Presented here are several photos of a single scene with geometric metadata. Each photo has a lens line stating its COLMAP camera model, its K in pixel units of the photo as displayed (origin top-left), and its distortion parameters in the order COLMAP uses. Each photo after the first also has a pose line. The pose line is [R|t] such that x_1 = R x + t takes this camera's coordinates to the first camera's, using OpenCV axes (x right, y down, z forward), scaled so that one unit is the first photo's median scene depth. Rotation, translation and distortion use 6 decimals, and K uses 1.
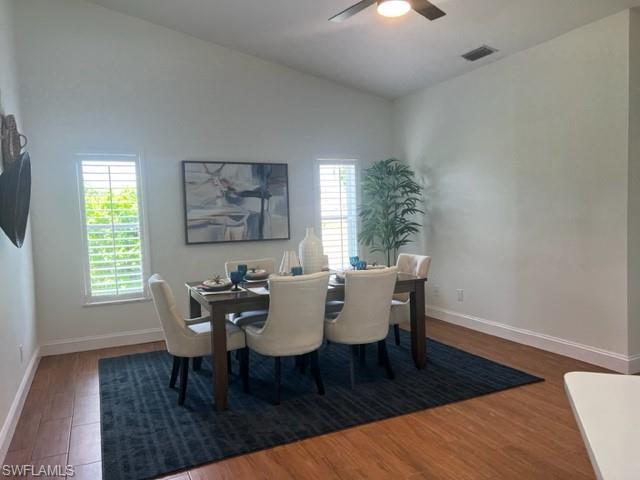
lens RADIAL K [[485.1, 0, 320.6], [0, 485.1, 242.9], [0, 0, 1]] dist [0.045326, -0.054433]
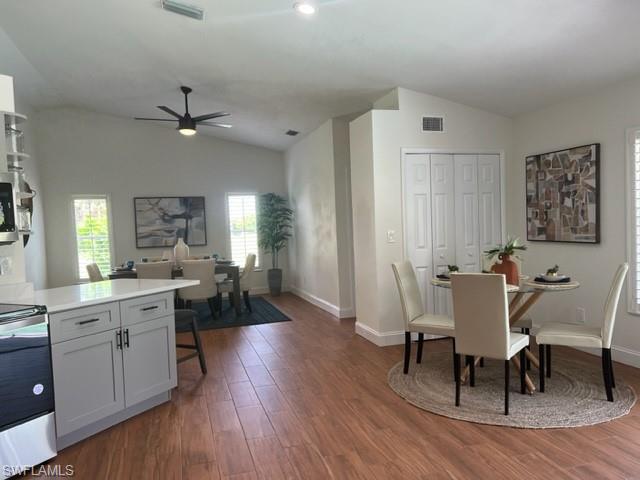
lens RADIAL K [[485.1, 0, 317.4], [0, 485.1, 242.7], [0, 0, 1]] dist [0.045326, -0.054433]
pose [[0.986557, -0.002011, -0.163405, 0.573174], [-0.000638, 0.999869, -0.016157, 0.010381], [0.163416, 0.016044, 0.986427, -0.505477]]
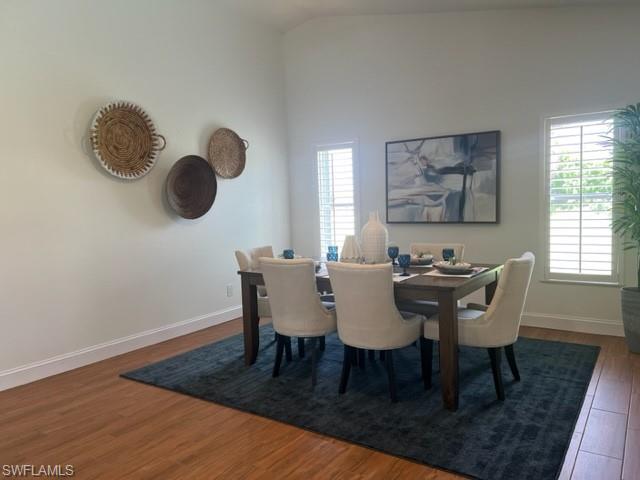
lens RADIAL K [[485.1, 0, 320.5], [0, 485.1, 242.7], [0, 0, 1]] dist [0.045326, -0.054433]
pose [[0.501980, 0.082427, -0.860942, 0.527921], [-0.036306, 0.996579, 0.074245, -0.026275], [0.864117, -0.006012, 0.503255, 0.343004]]
